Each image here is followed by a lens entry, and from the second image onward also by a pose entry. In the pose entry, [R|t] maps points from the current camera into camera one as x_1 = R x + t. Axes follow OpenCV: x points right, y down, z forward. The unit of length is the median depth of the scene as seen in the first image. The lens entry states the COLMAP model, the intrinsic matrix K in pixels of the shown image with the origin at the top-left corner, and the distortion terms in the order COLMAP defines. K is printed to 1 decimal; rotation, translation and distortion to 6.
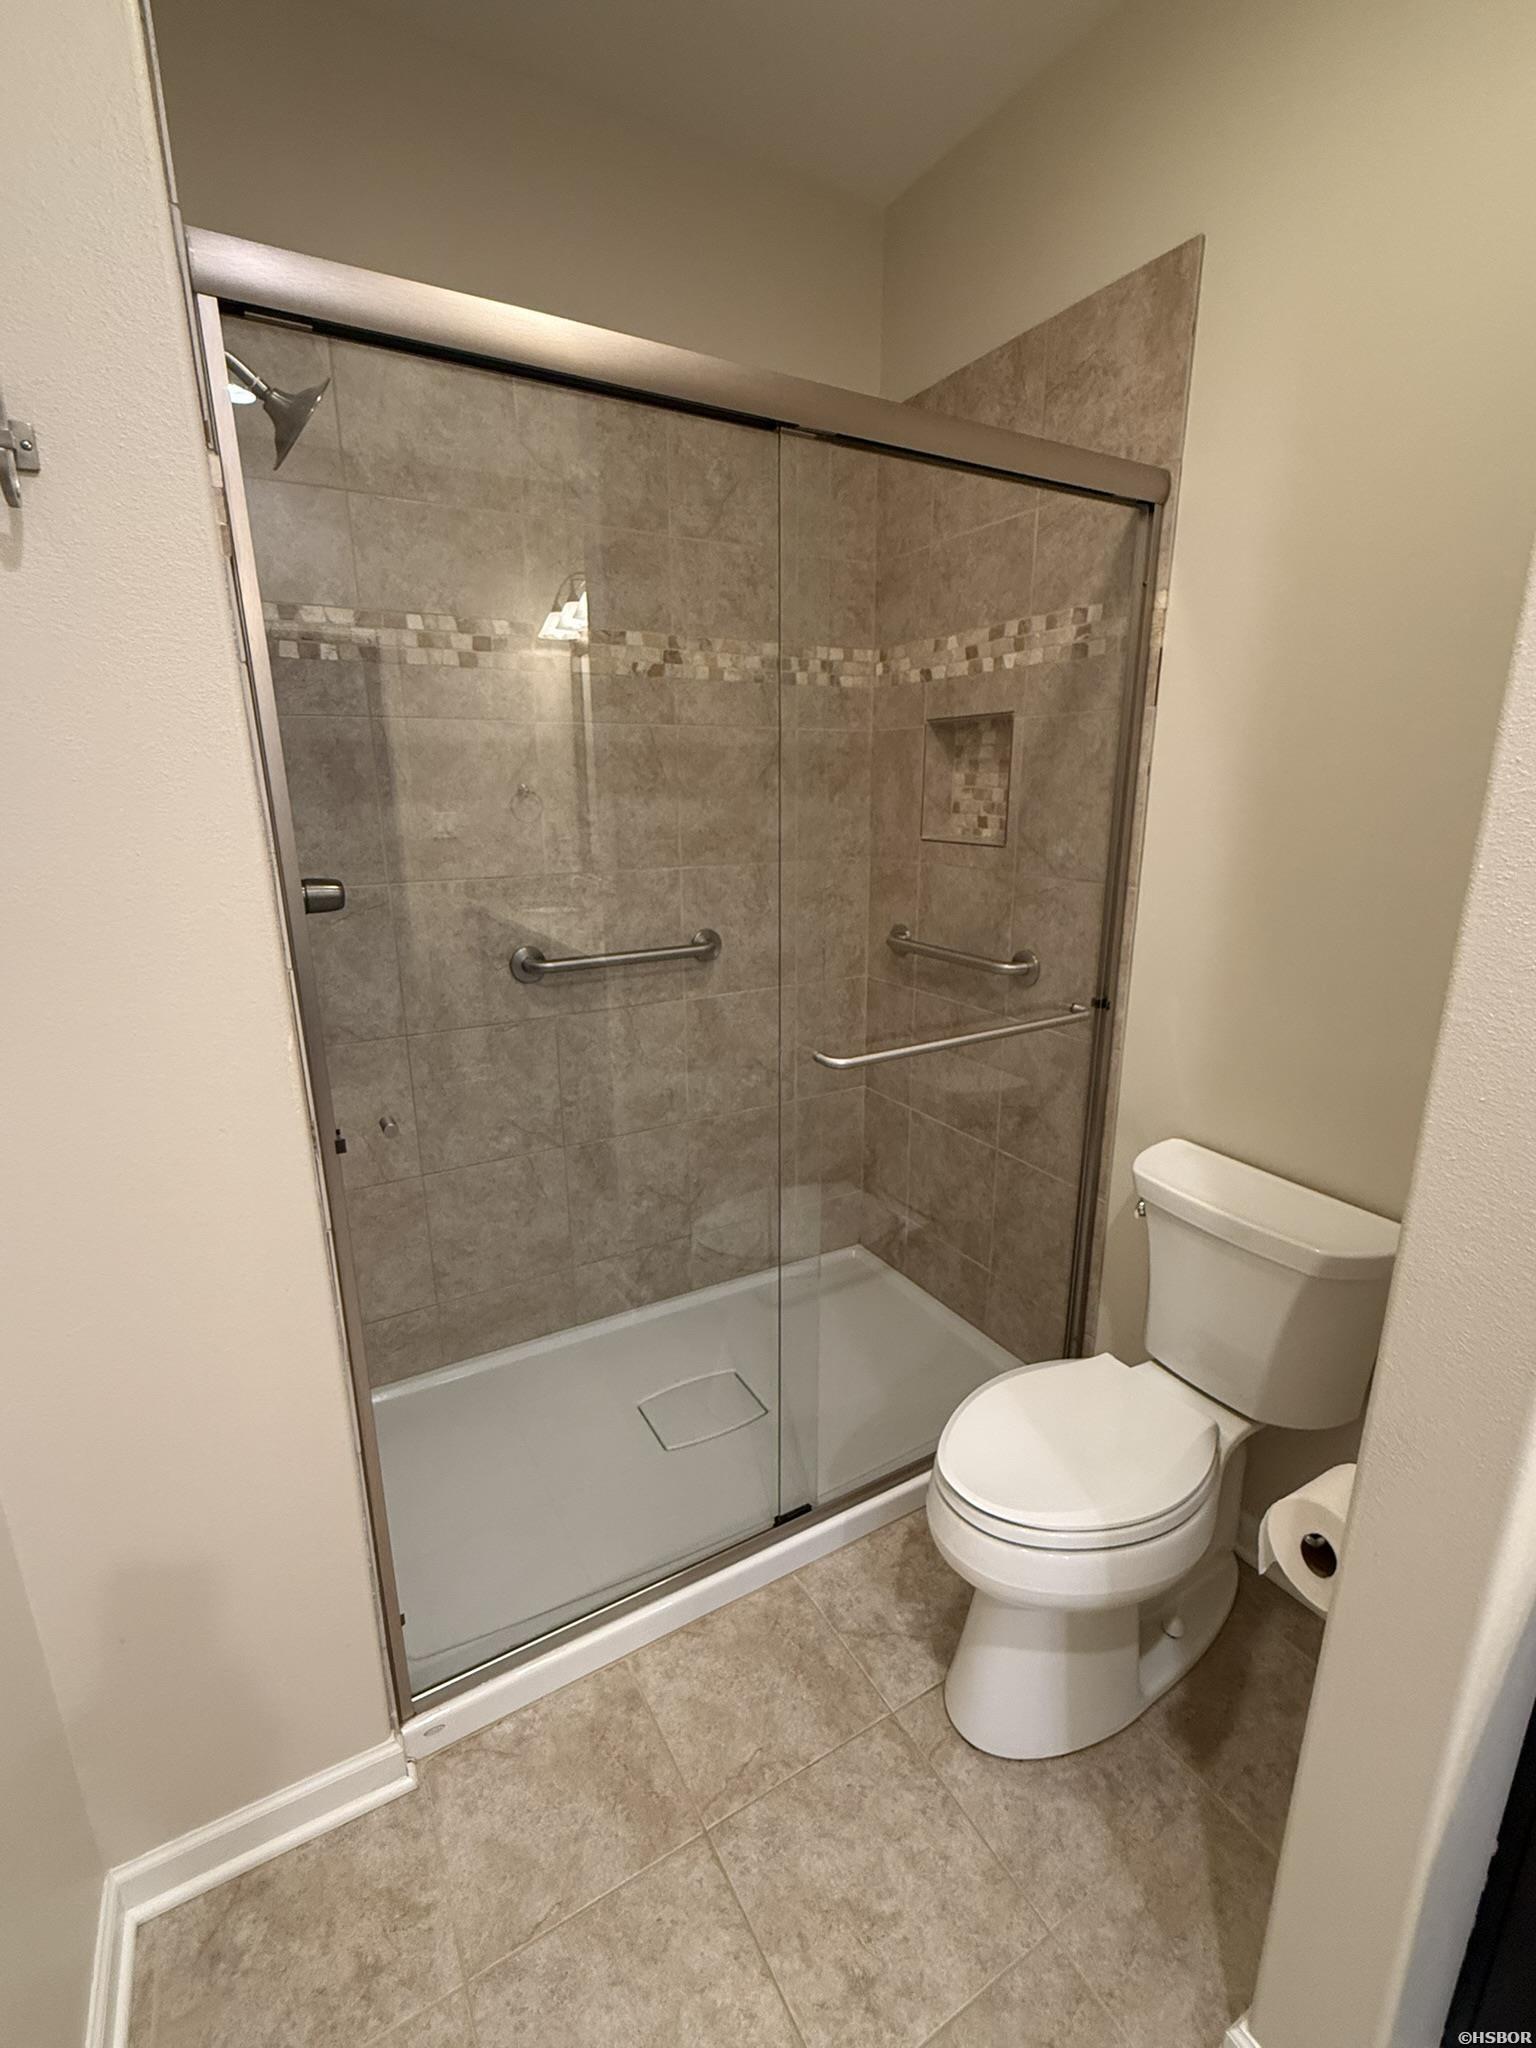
lens RADIAL K [[901.0, 0, 768.0], [0, 901.0, 1024.0], [0, 0, 1]] dist [-0.002534, -0.000729]
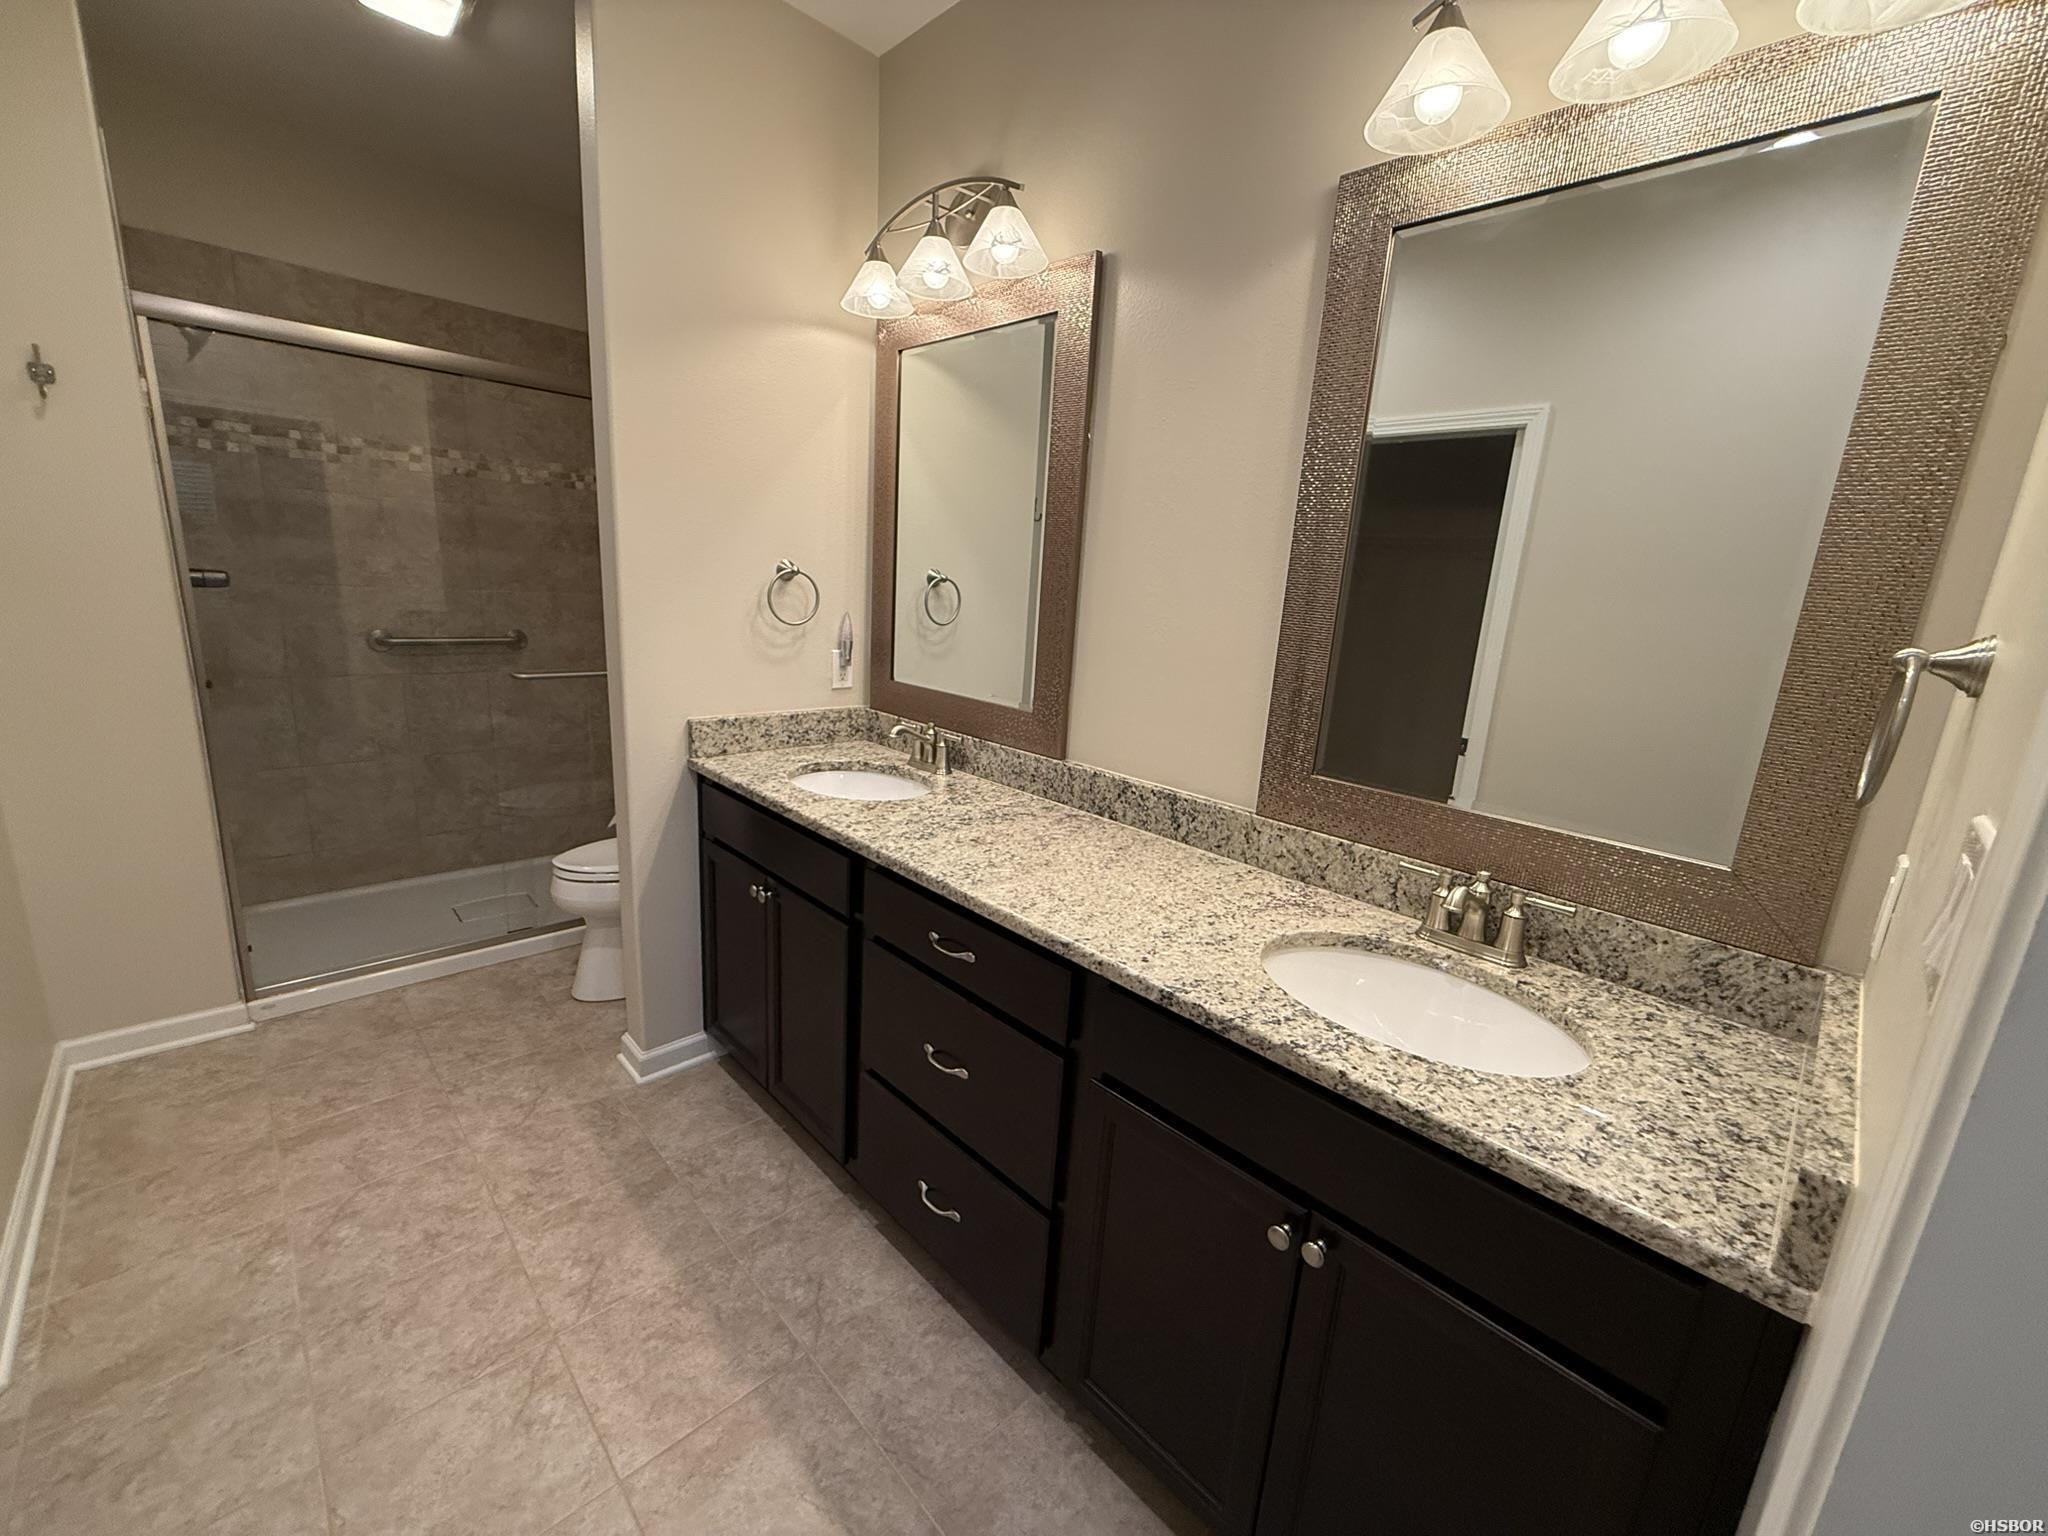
lens RADIAL K [[817.4, 0, 1015.8], [0, 817.4, 766.4], [0, 0, 1]] dist [-0.003044, 0.000872]
pose [[0.968397, 0.005954, 0.249342, 0.510193], [0.002284, 0.999461, -0.032734, 0.223608], [-0.249403, 0.032269, 0.967862, -0.765875]]
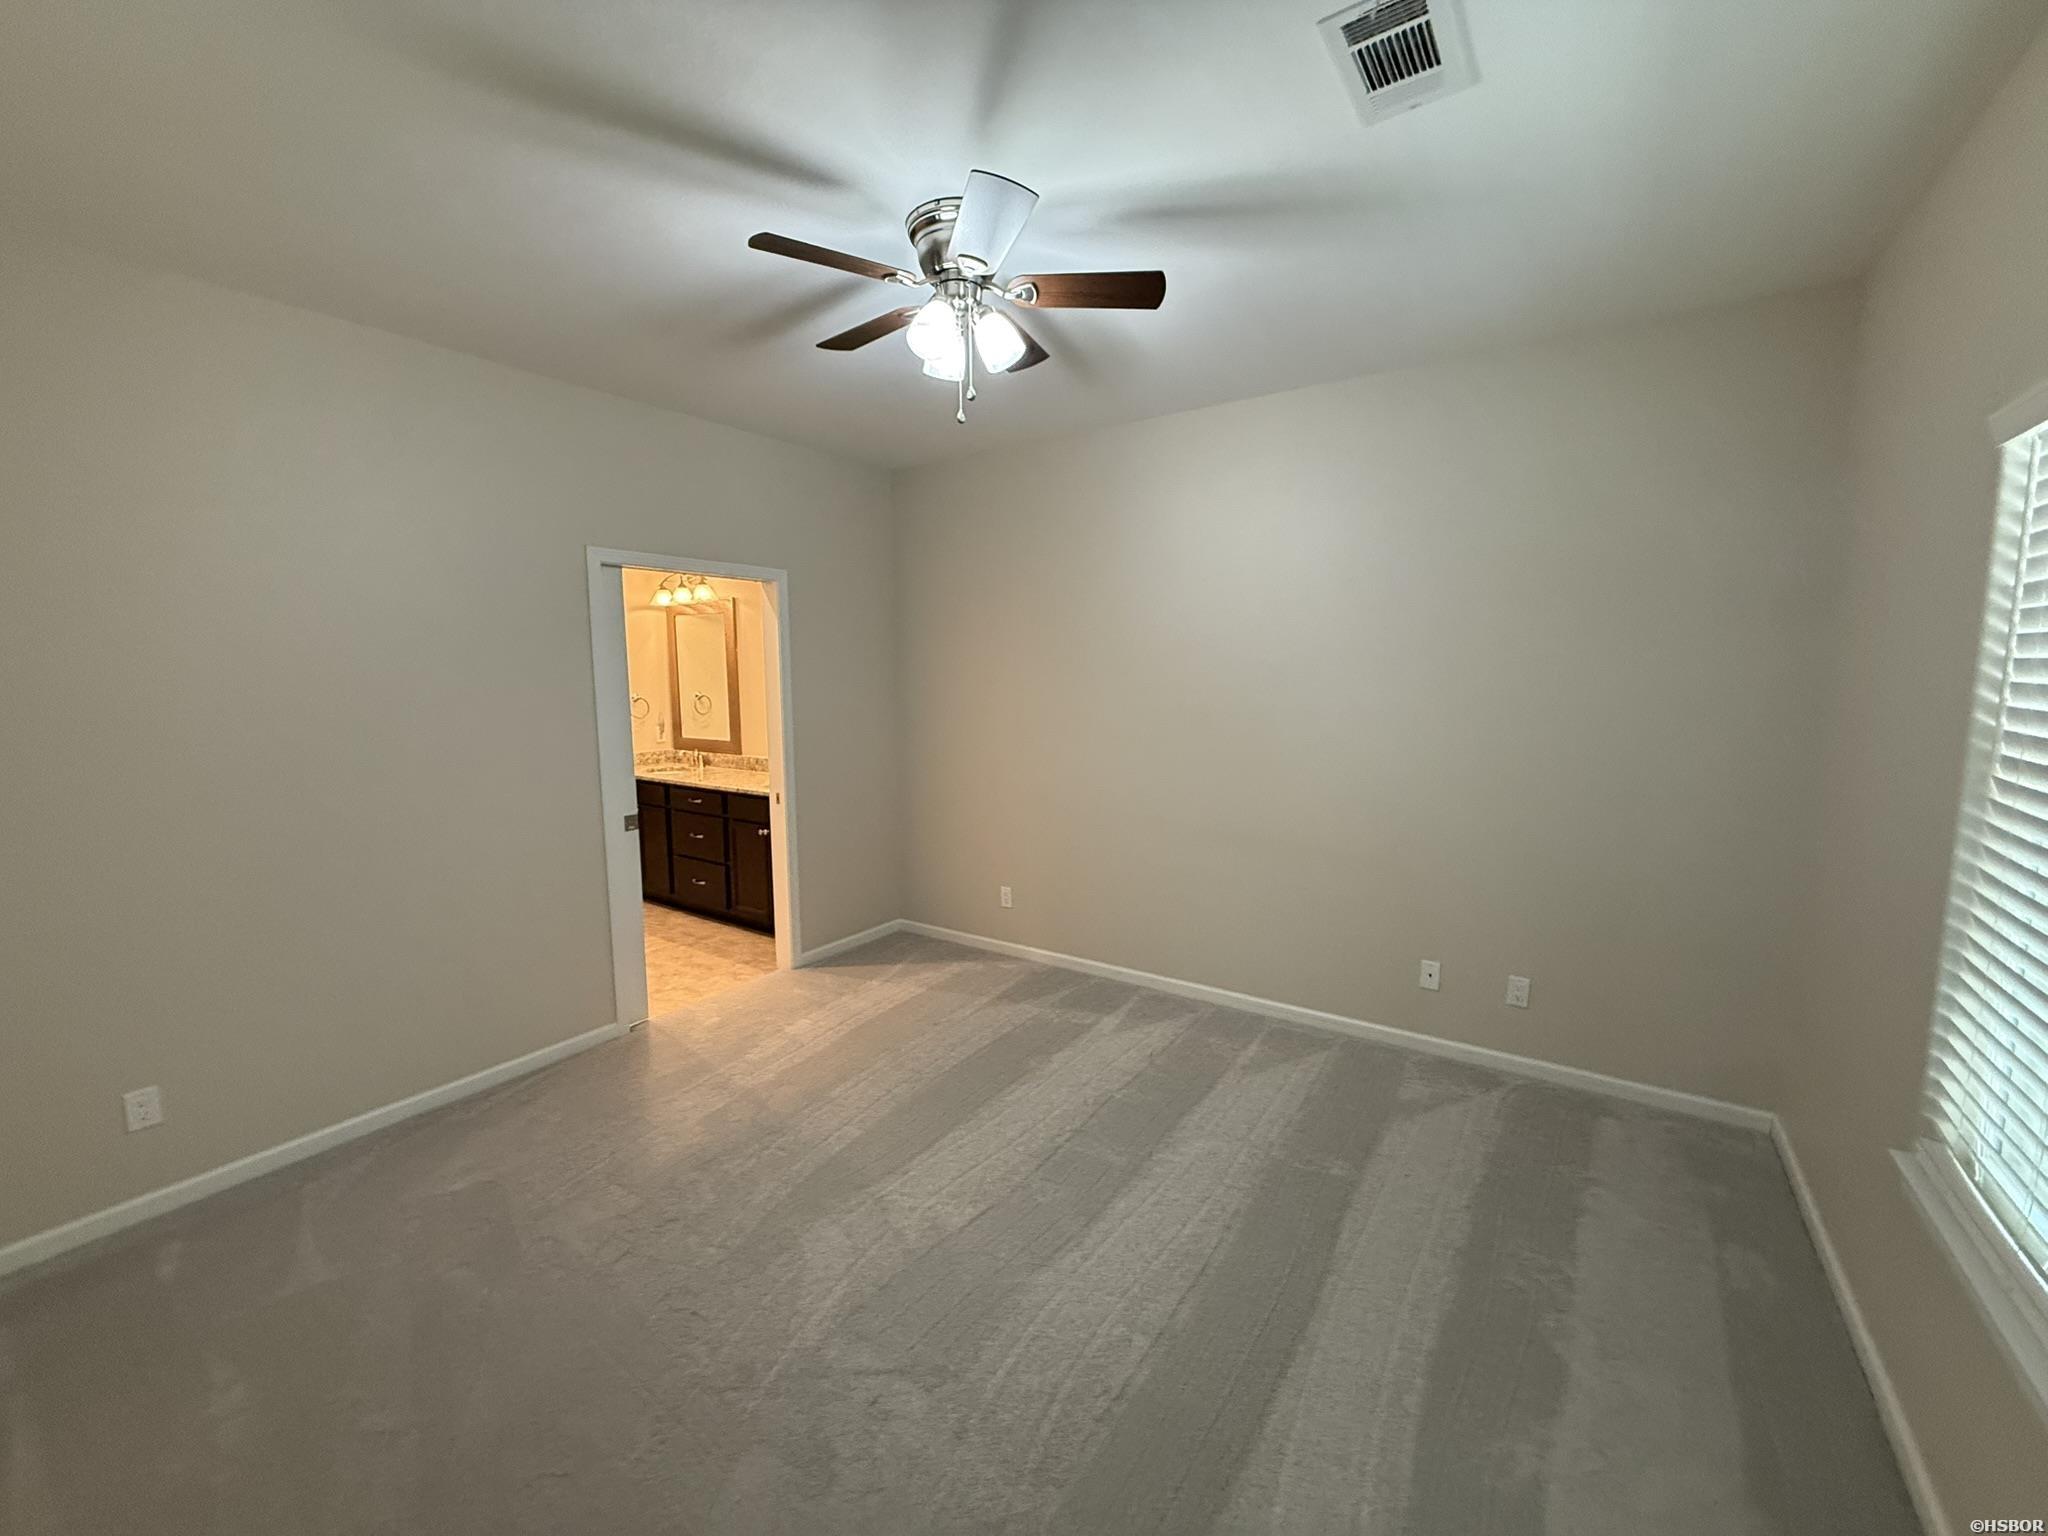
lens RADIAL K [[817.4, 0, 1015.8], [0, 817.4, 766.4], [0, 0, 1]] dist [-0.003044, 0.000872]
pose [[0.906577, -0.053039, 0.418695, 0.450541], [0.114529, 0.985762, -0.123110, 1.141272], [-0.406204, 0.159561, 0.899744, -4.817535]]
